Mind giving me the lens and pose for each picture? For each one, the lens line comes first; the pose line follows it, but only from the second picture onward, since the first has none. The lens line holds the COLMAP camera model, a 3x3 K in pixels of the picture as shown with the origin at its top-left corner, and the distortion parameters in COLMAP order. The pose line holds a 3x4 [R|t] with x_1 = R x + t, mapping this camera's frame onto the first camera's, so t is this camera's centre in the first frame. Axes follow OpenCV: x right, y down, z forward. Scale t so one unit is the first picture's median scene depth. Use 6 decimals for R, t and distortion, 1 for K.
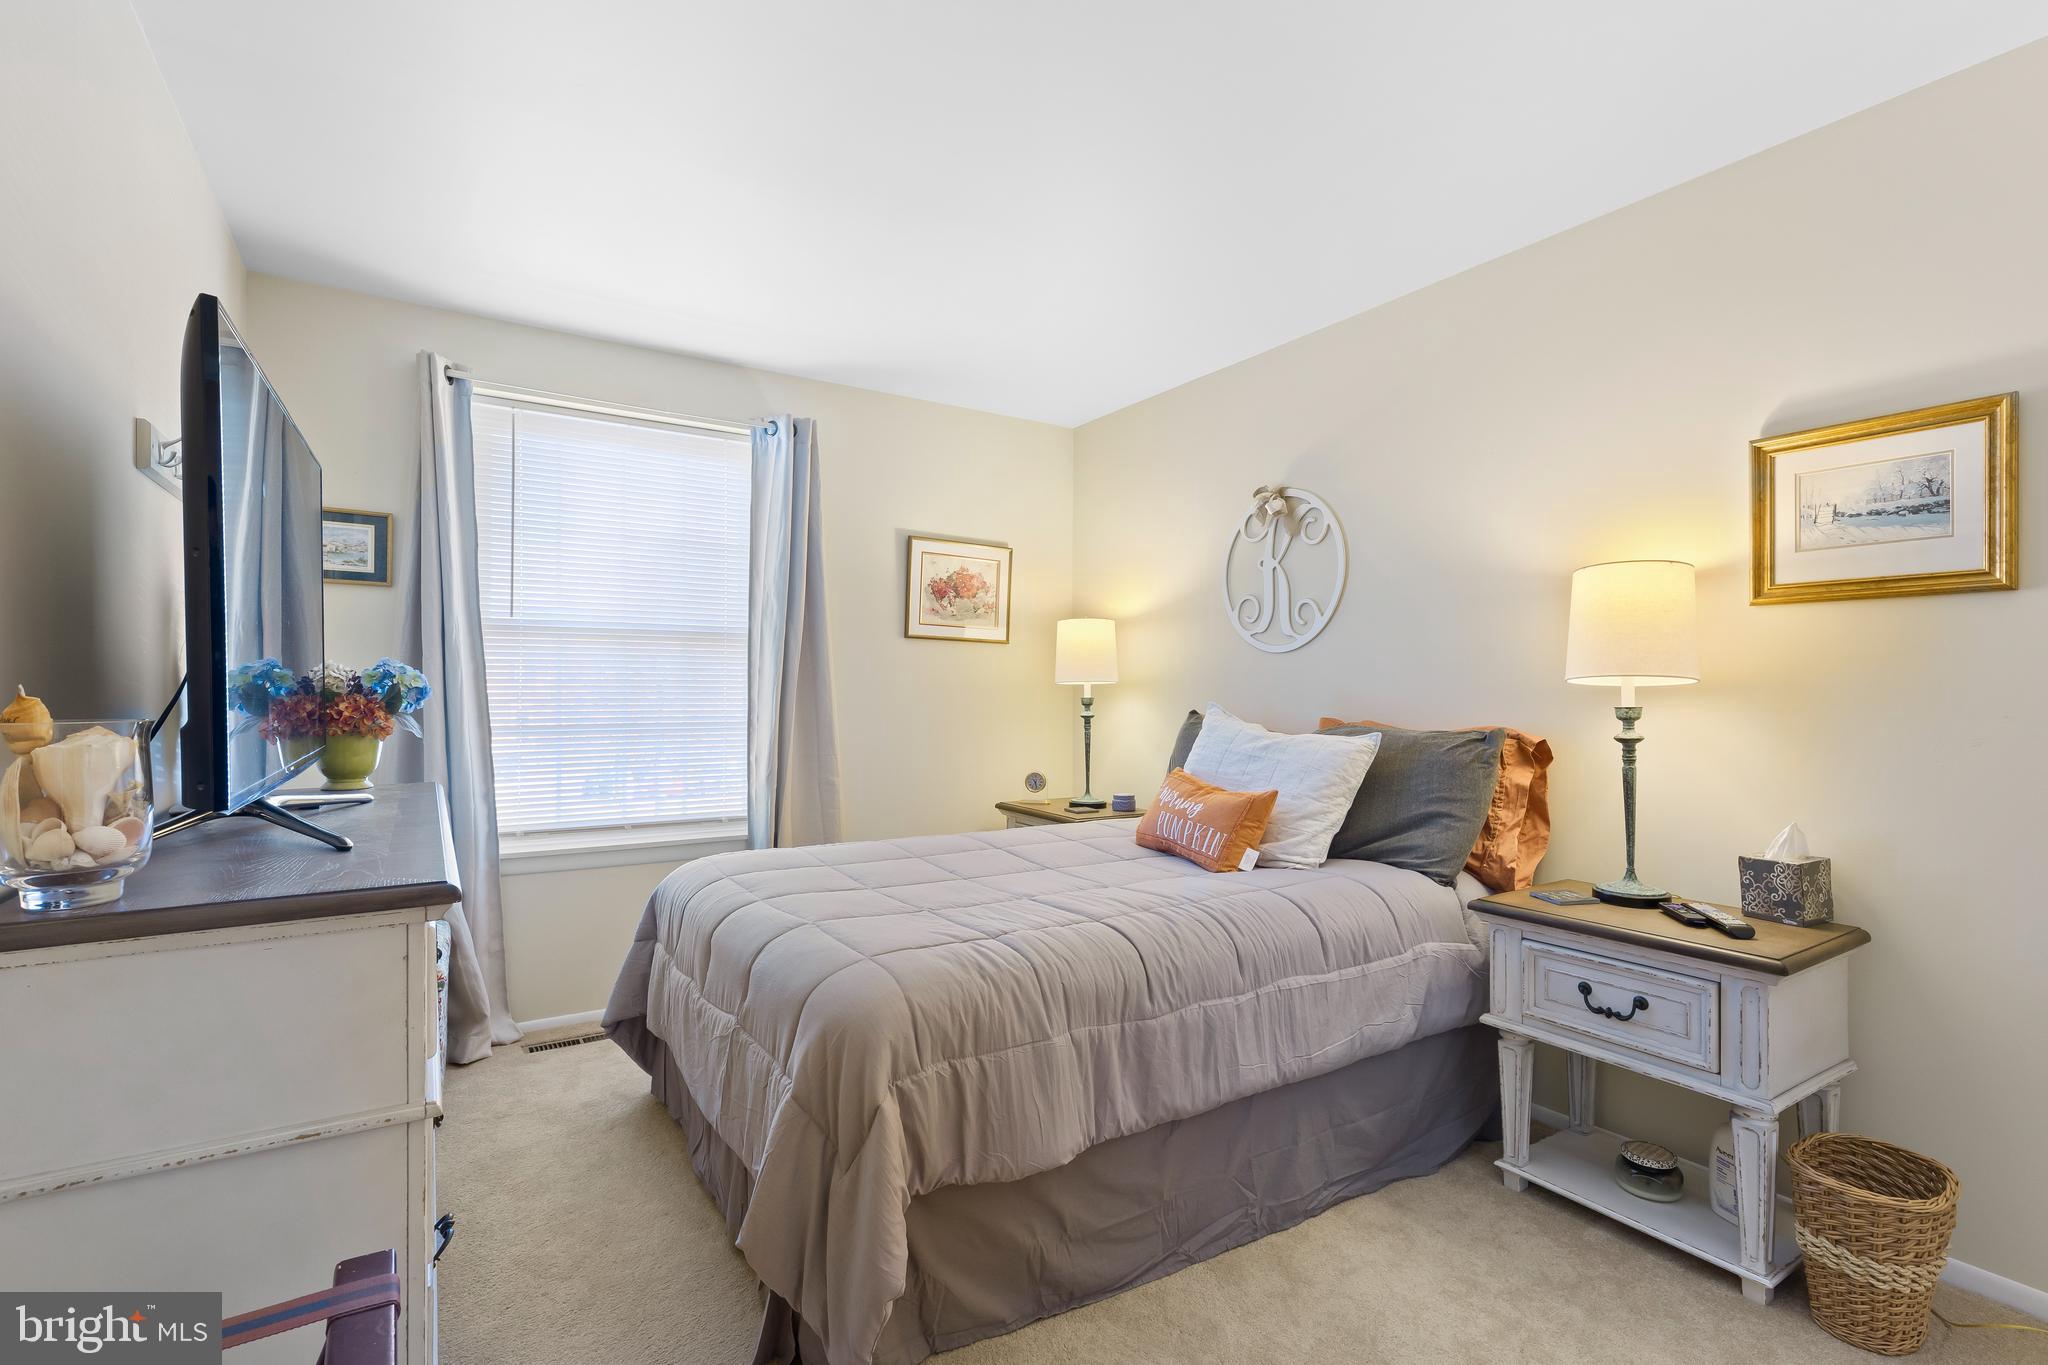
lens RADIAL K [[928.5, 0, 1045.2], [0, 928.5, 697.0], [0, 0, 1]] dist [0.008739, -0.001677]
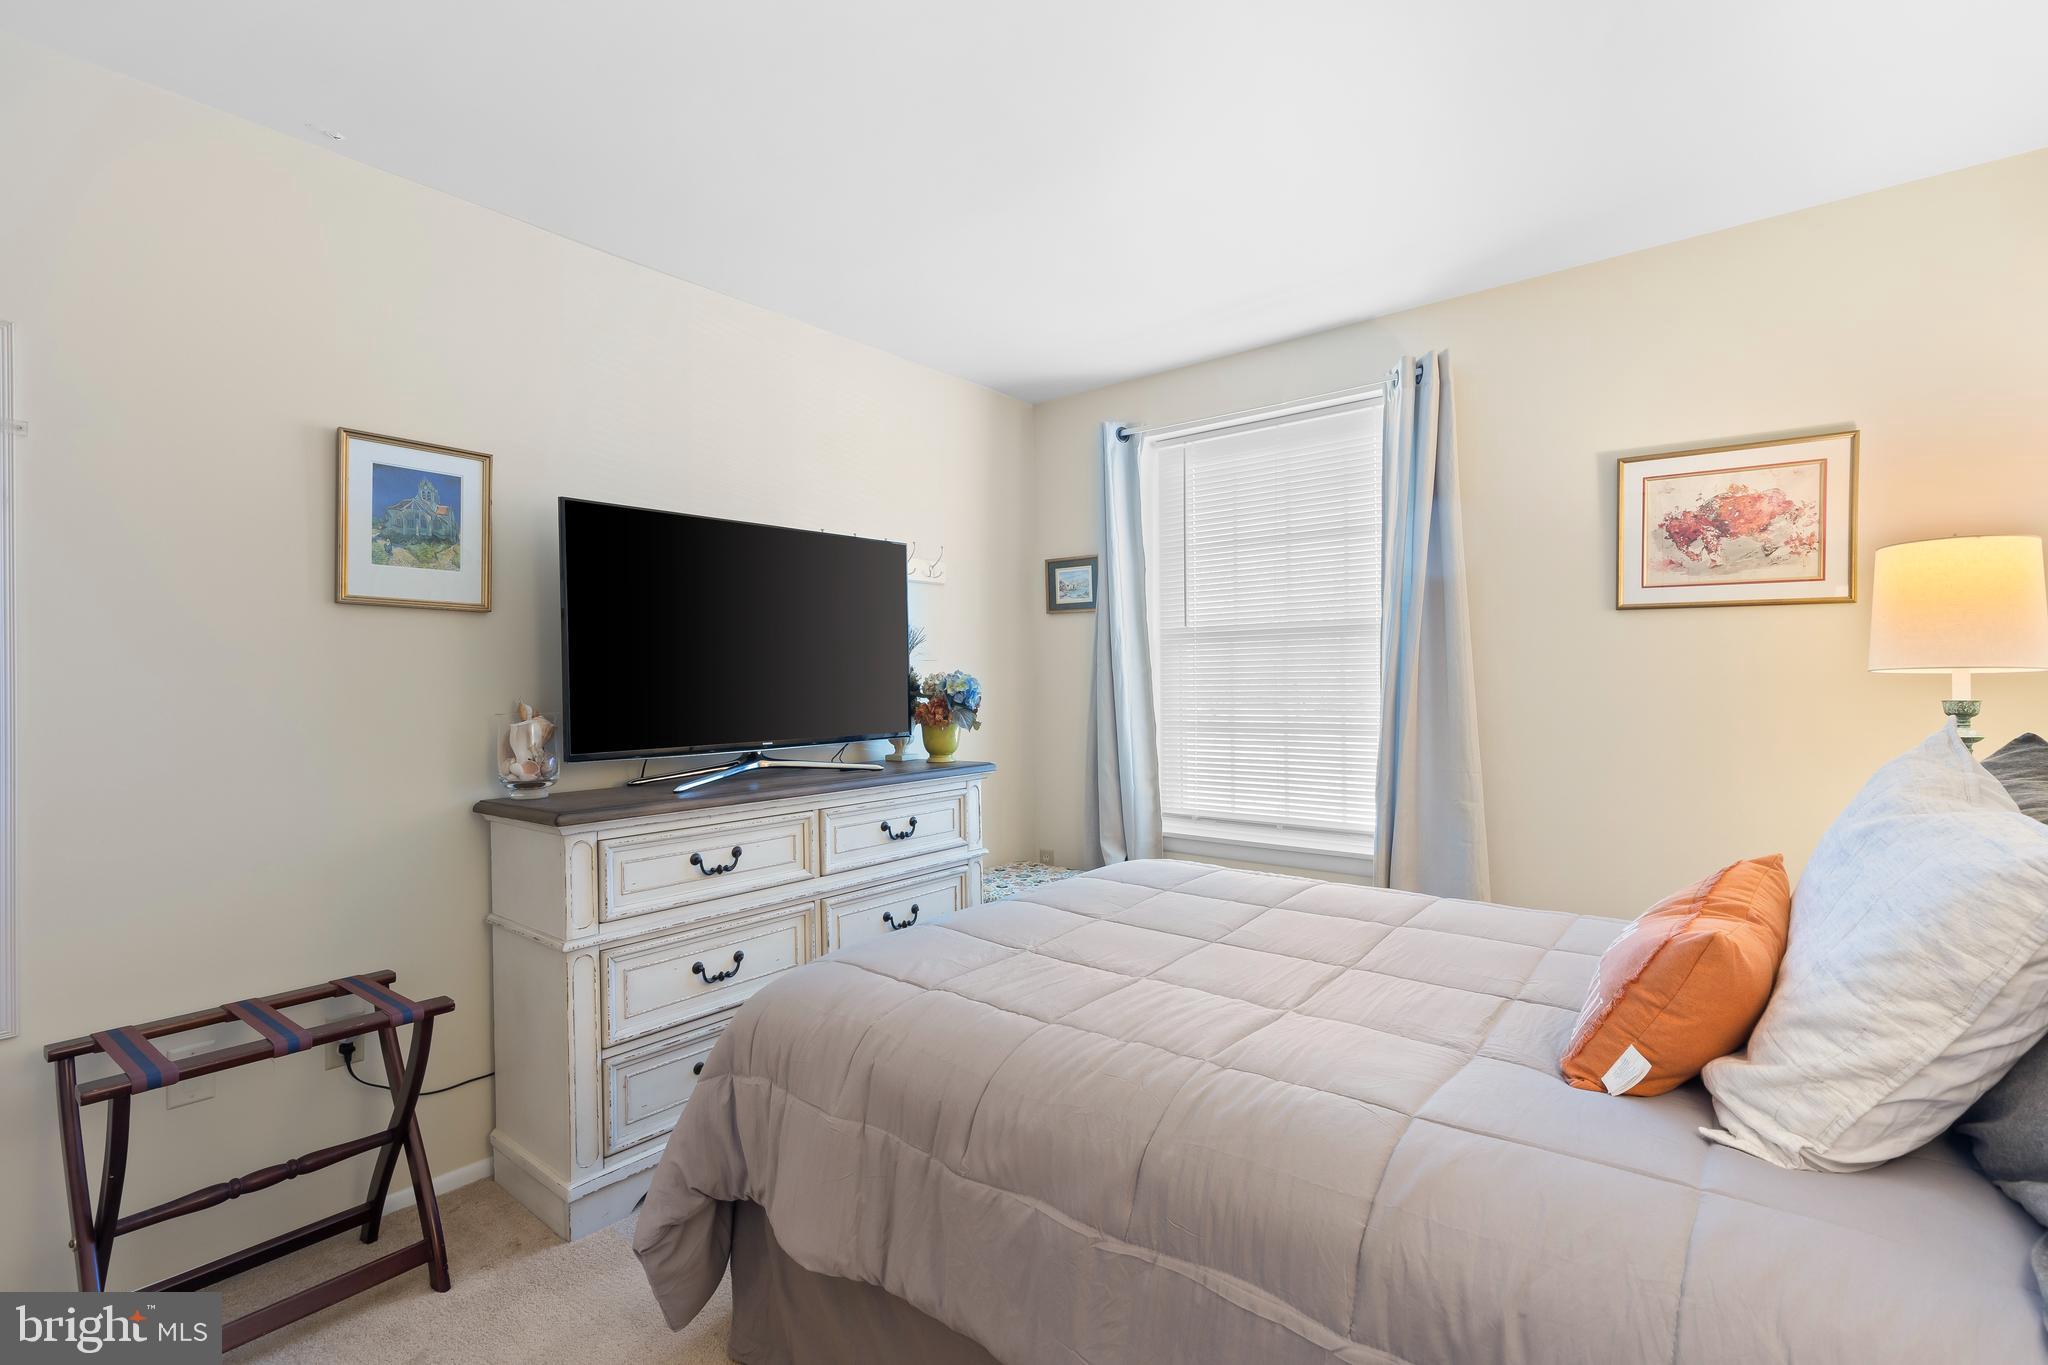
lens RADIAL K [[928.5, 0, 1042.9], [0, 928.5, 683.3], [0, 0, 1]] dist [0.008739, -0.001677]
pose [[0.315624, -0.008737, -0.948844, 0.362282], [0.003563, 0.999961, -0.008023, -0.006135], [0.948878, -0.000849, 0.315643, 0.383230]]
